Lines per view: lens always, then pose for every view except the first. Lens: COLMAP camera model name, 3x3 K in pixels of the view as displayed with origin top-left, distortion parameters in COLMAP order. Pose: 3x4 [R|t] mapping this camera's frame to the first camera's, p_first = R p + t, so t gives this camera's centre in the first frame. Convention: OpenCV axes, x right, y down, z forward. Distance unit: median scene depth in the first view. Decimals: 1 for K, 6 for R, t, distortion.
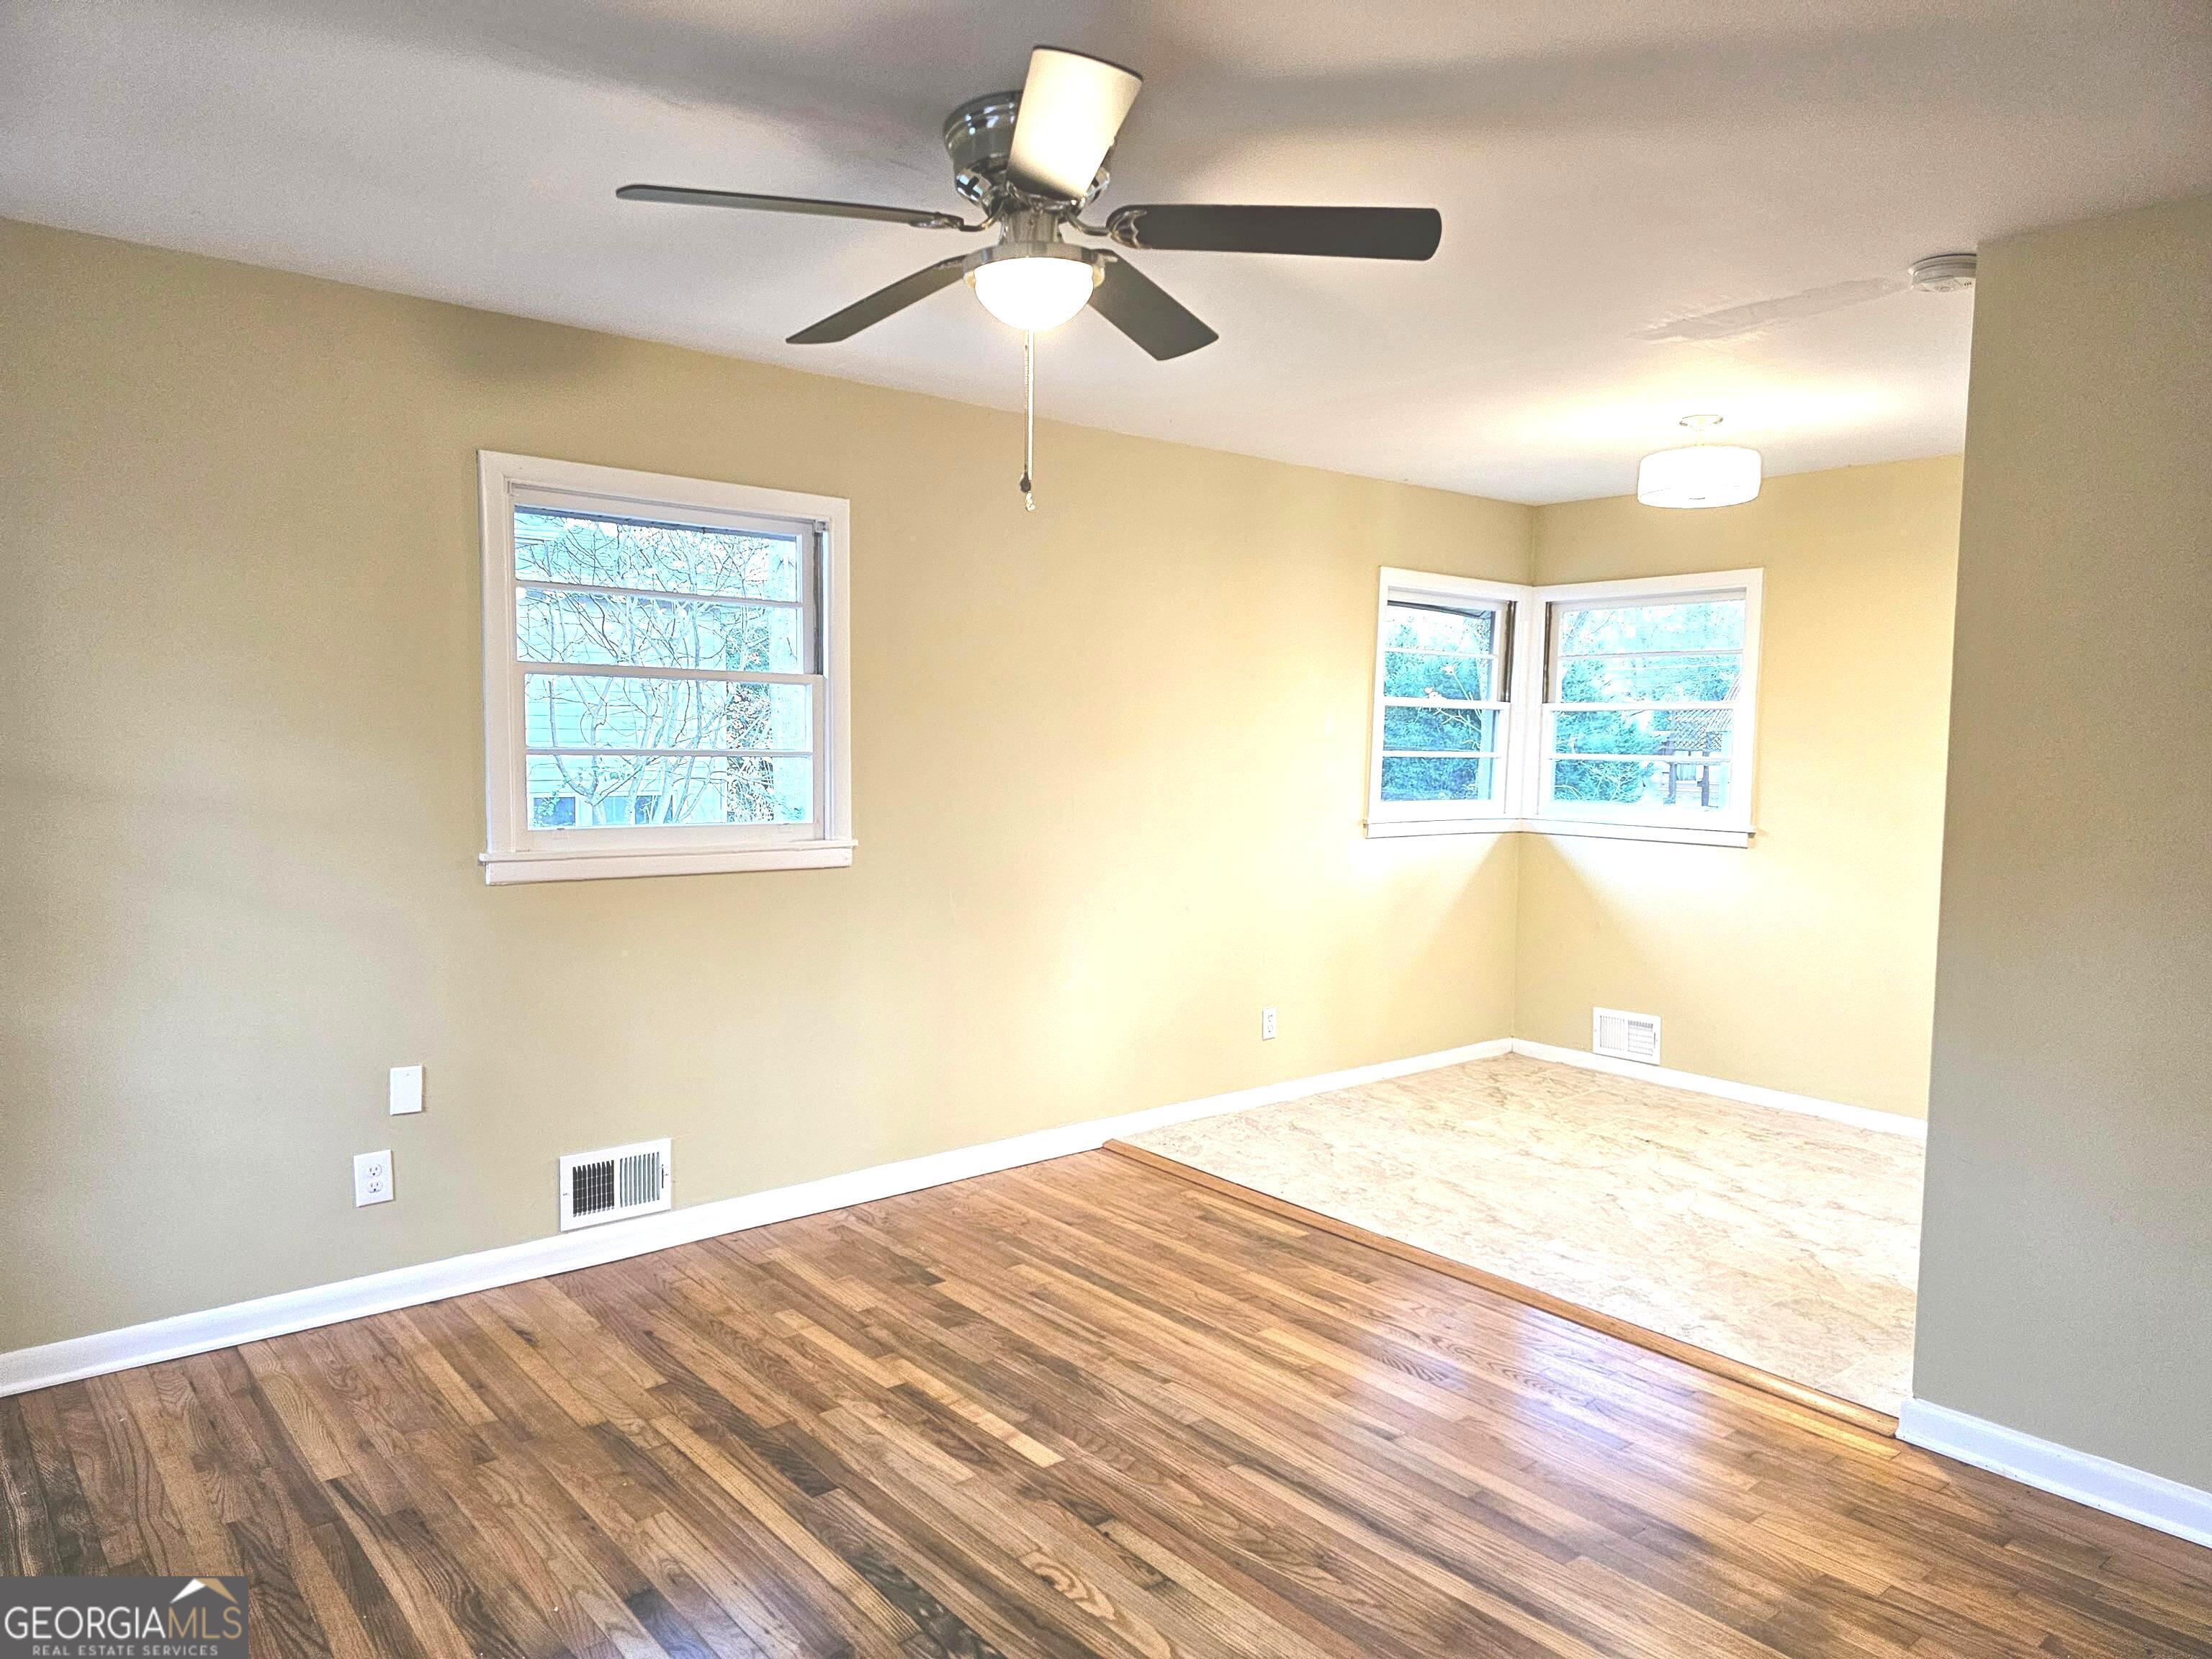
lens RADIAL K [[1477.9, 0, 1128.3], [0, 1477.9, 816.4], [0, 0, 1]] dist [0.061985, -0.051599]
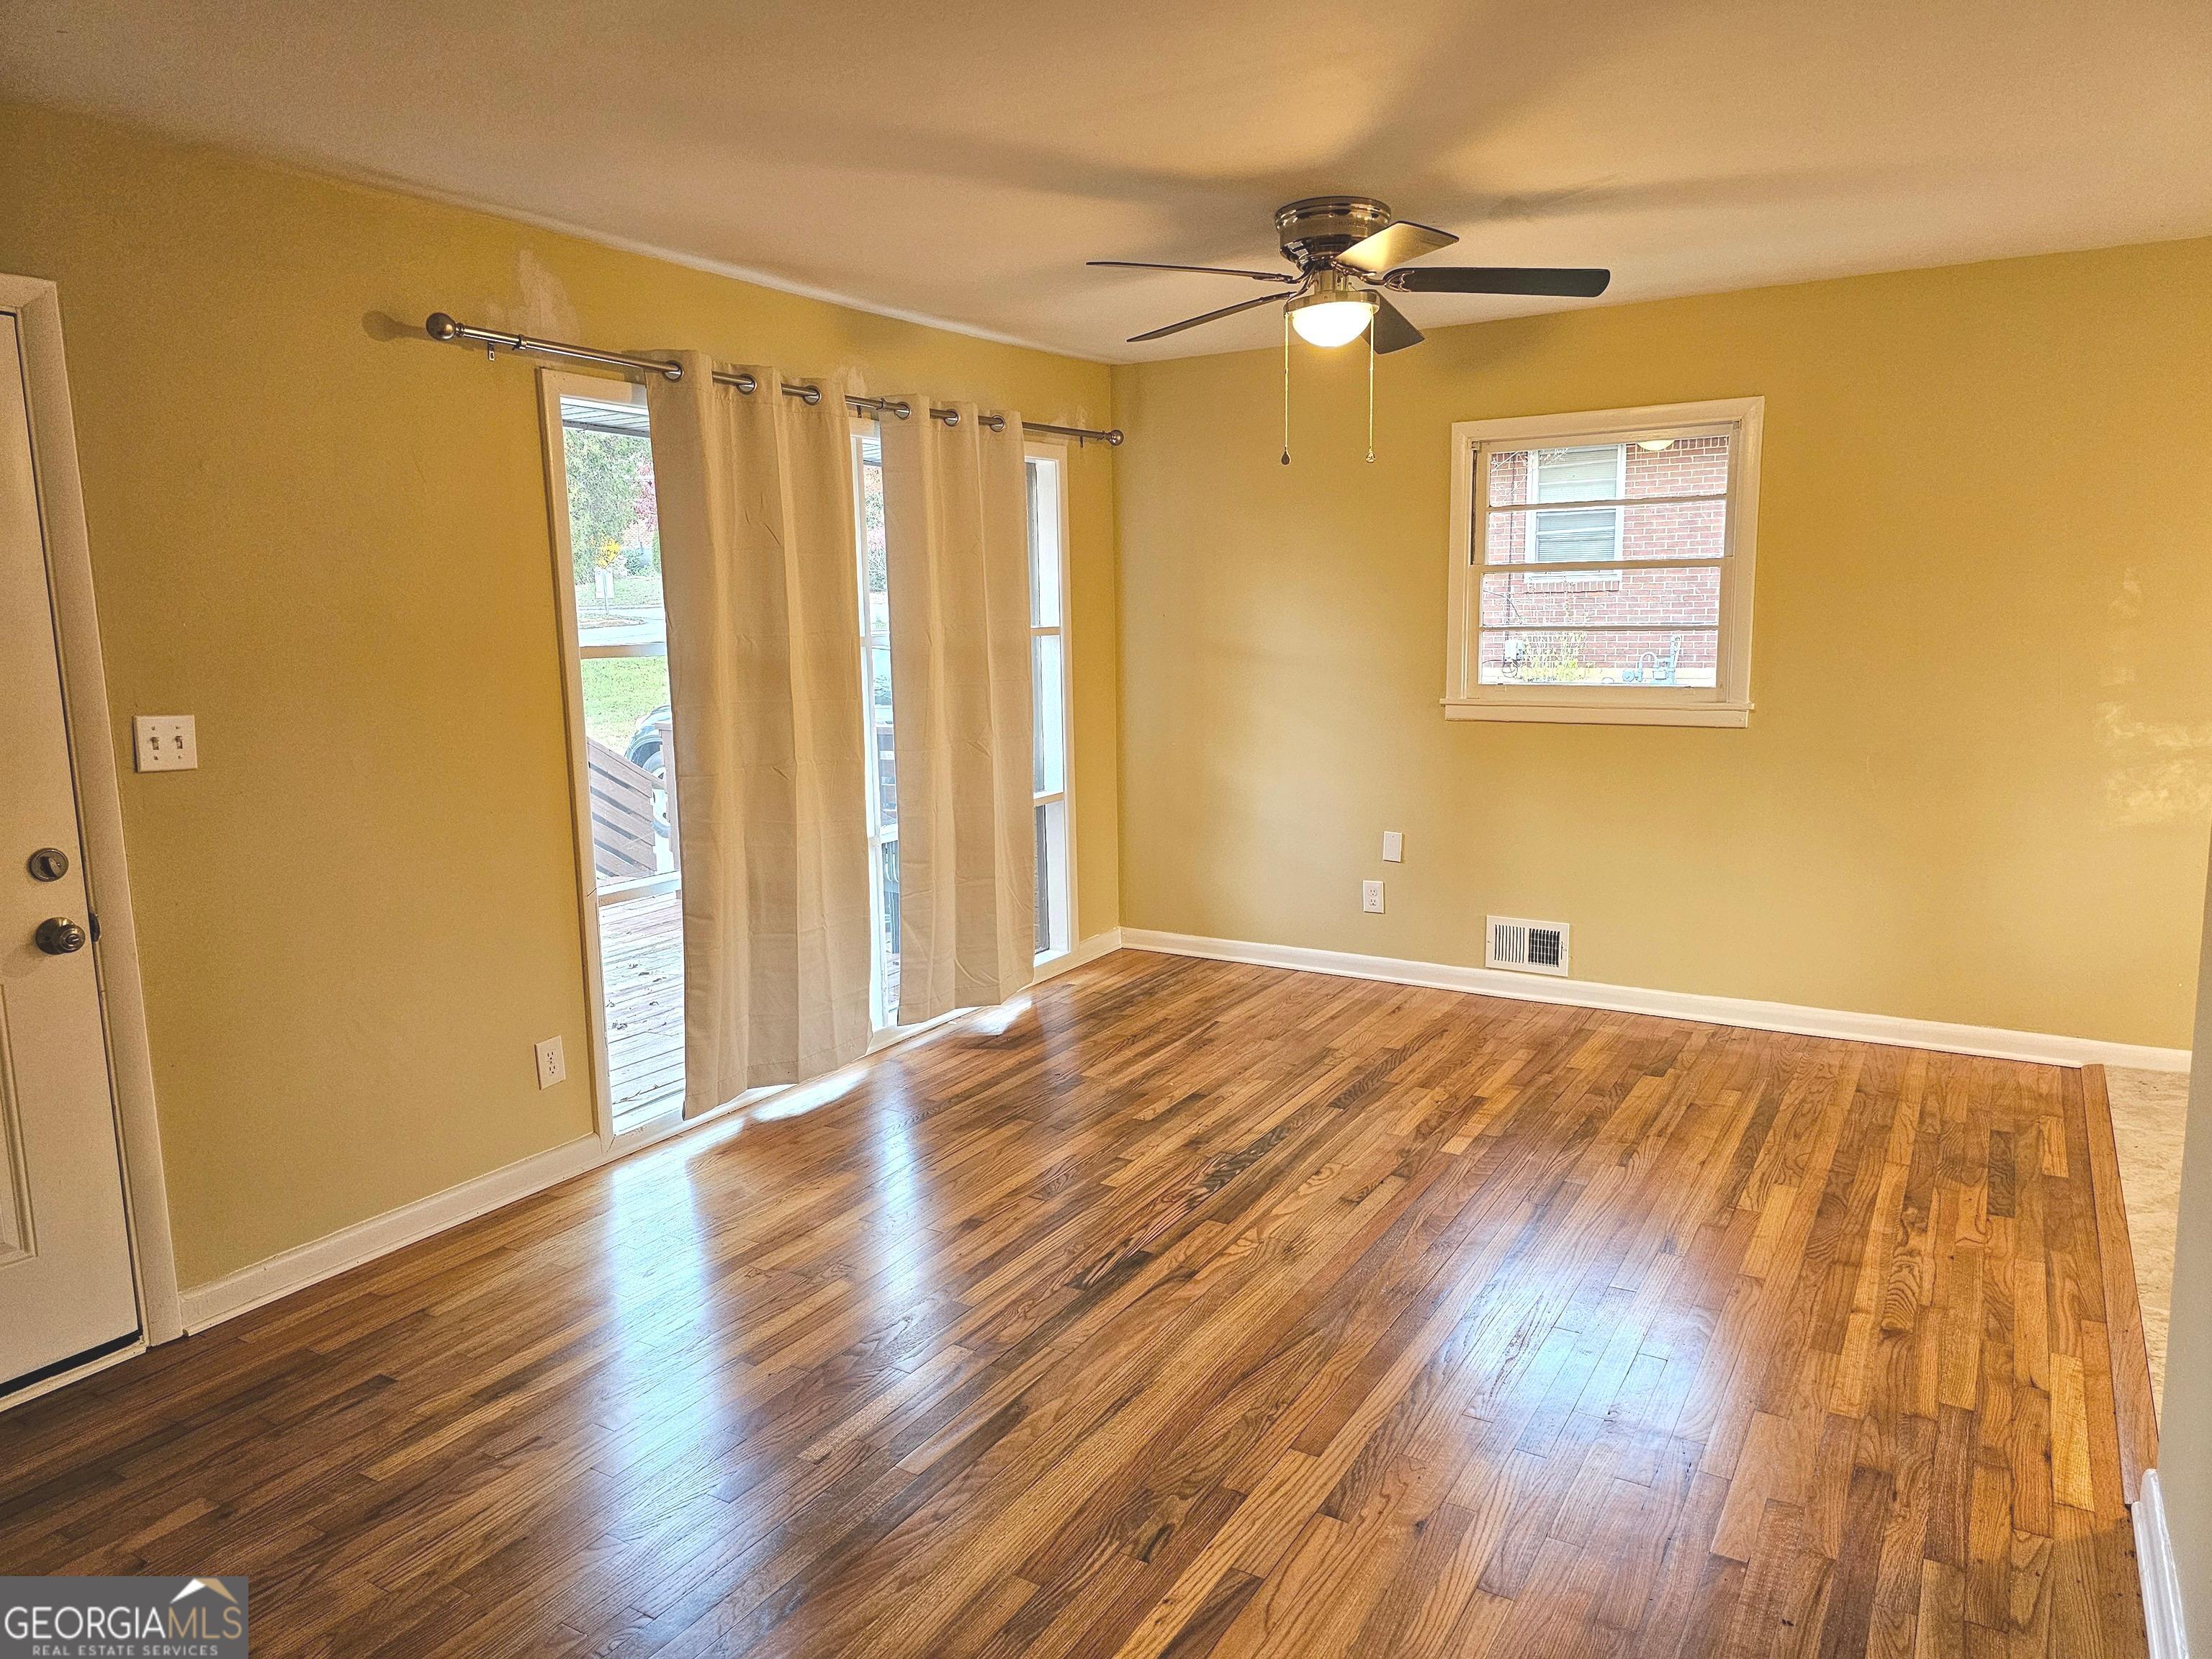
lens RADIAL K [[1488.5, 0, 1102.3], [0, 1488.5, 817.1], [0, 0, 1]] dist [0.072068, -0.062731]
pose [[0.308968, 0.112822, -0.944357, 0.840963], [-0.033868, 0.993614, 0.107626, -0.006774], [0.950469, -0.001270, 0.310817, 0.205304]]
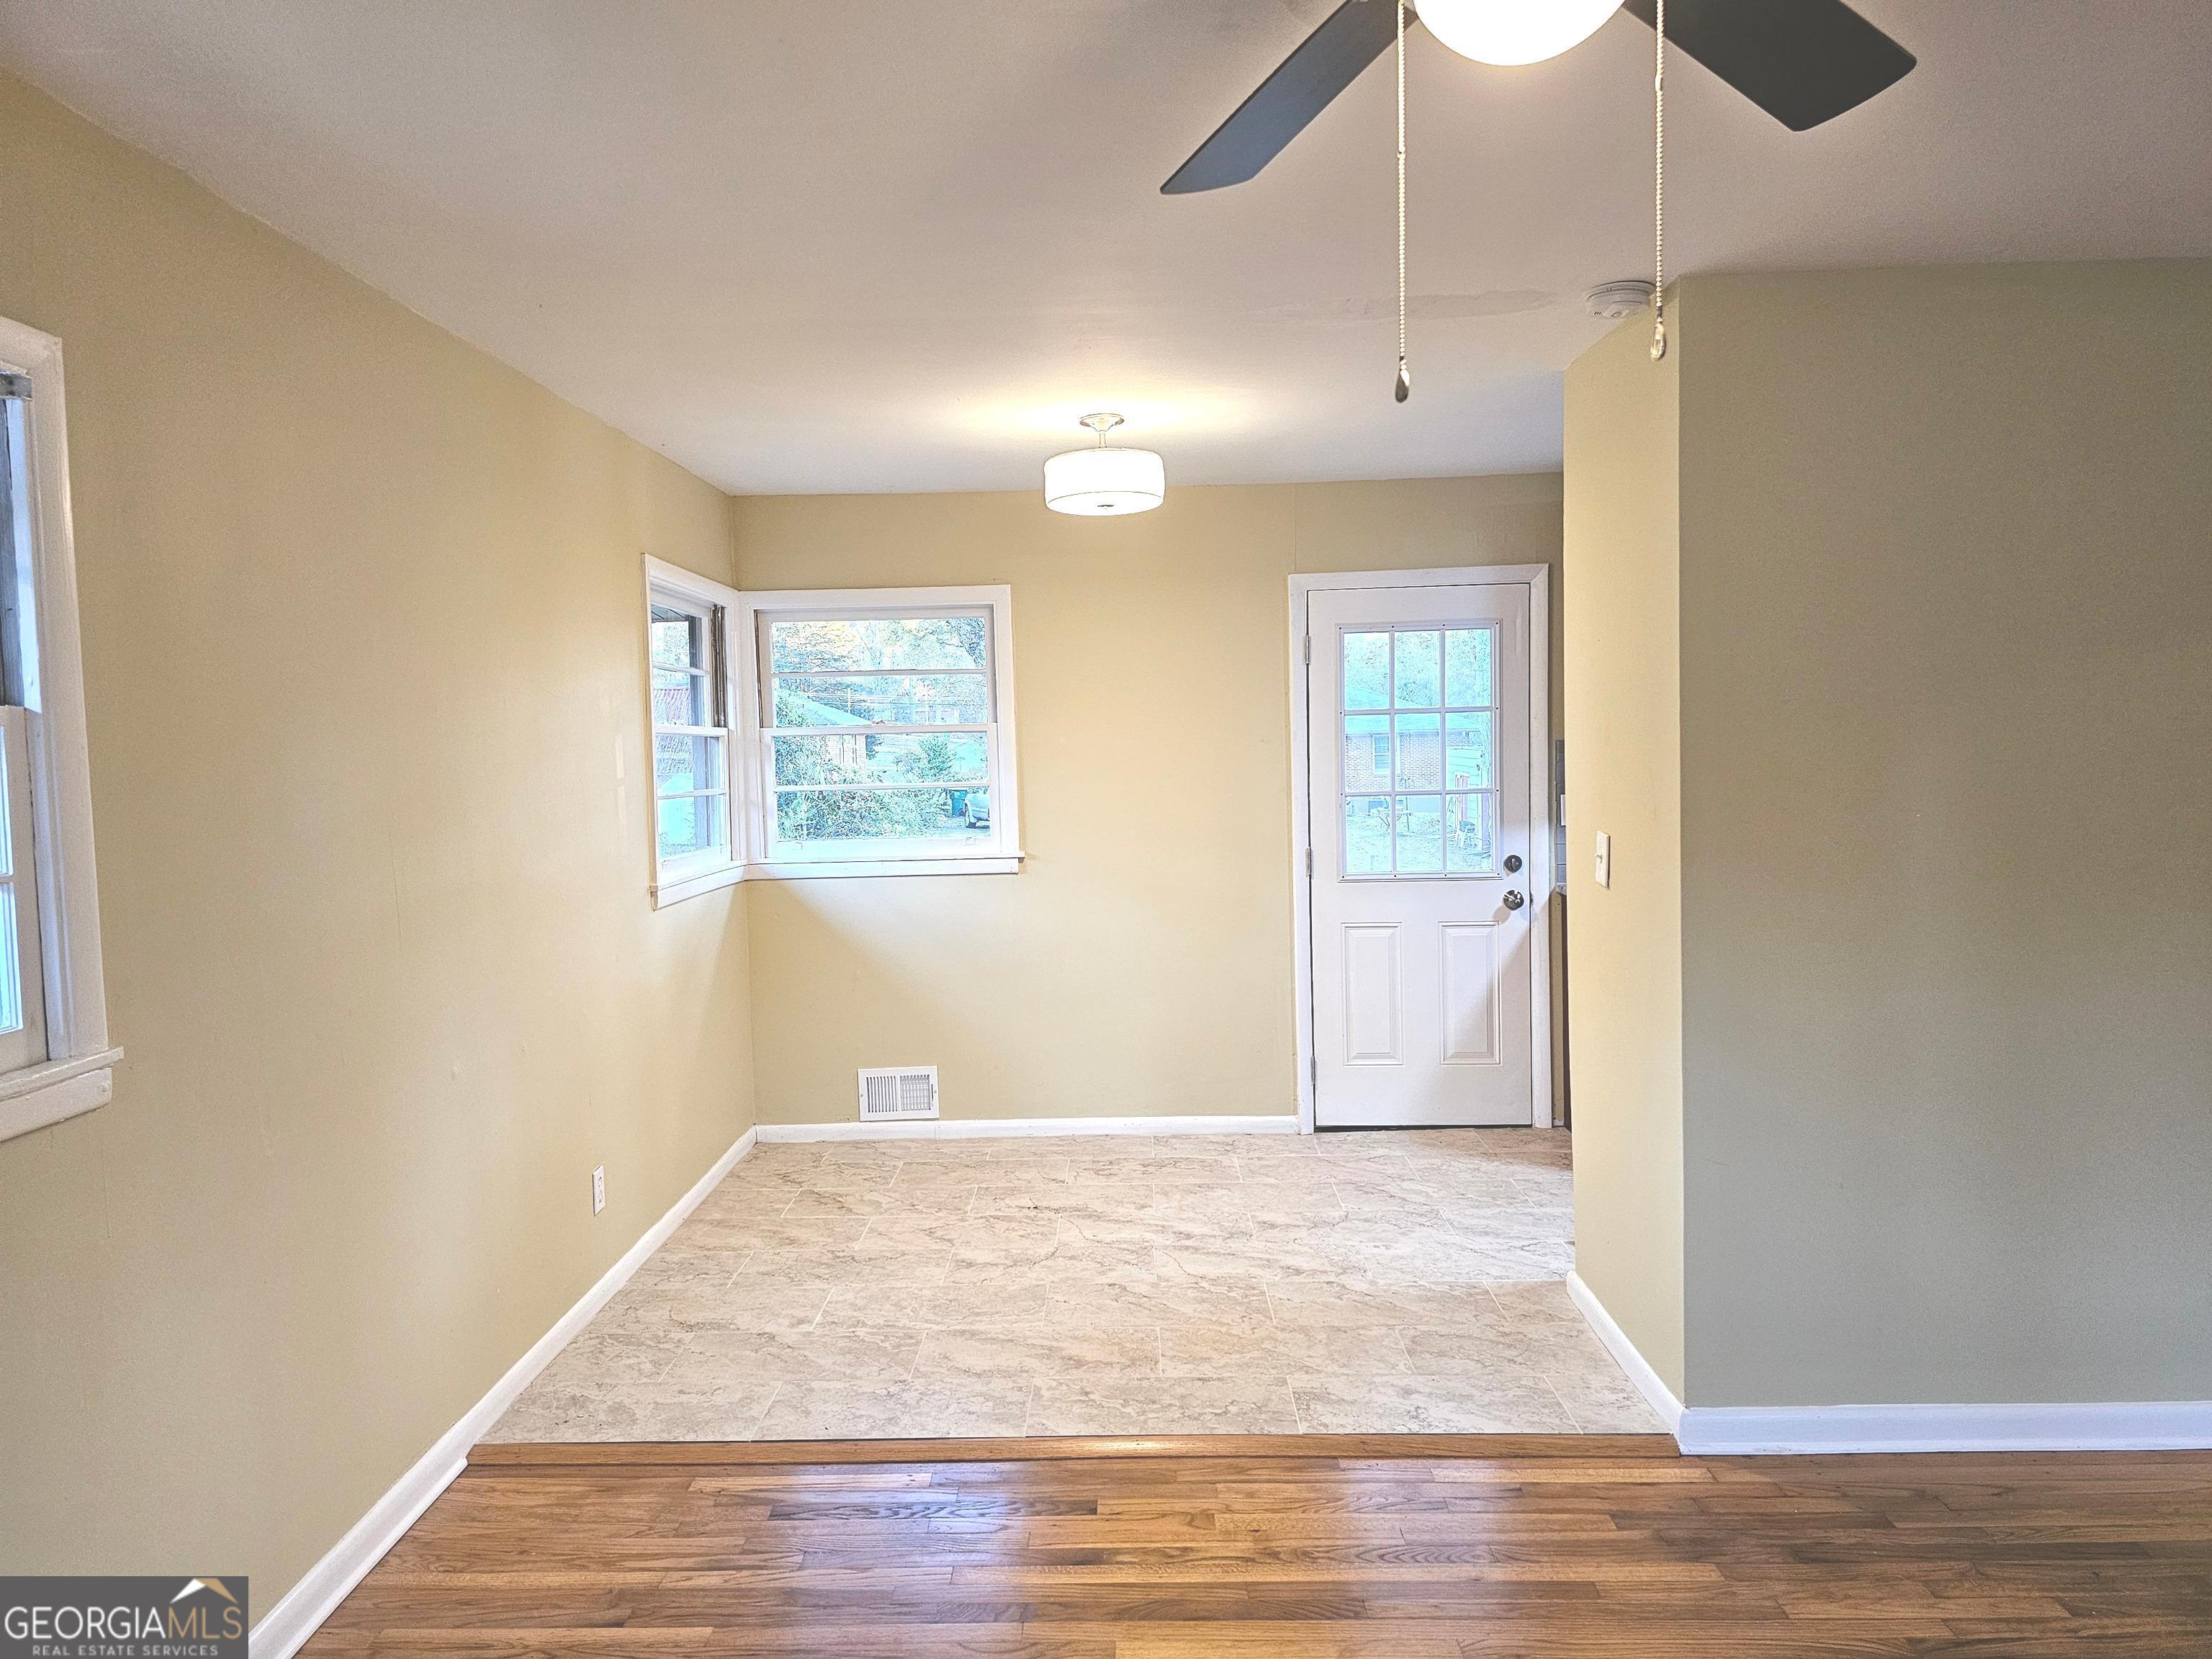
lens RADIAL K [[1462.5, 0, 1106.0], [0, 1462.5, 829.5], [0, 0, 1]] dist [0.071360, -0.061042]
pose [[0.667247, -0.080686, 0.740453, -0.363372], [0.078781, 0.996184, 0.037561, -0.057472], [-0.740658, 0.033271, 0.671058, 0.488968]]
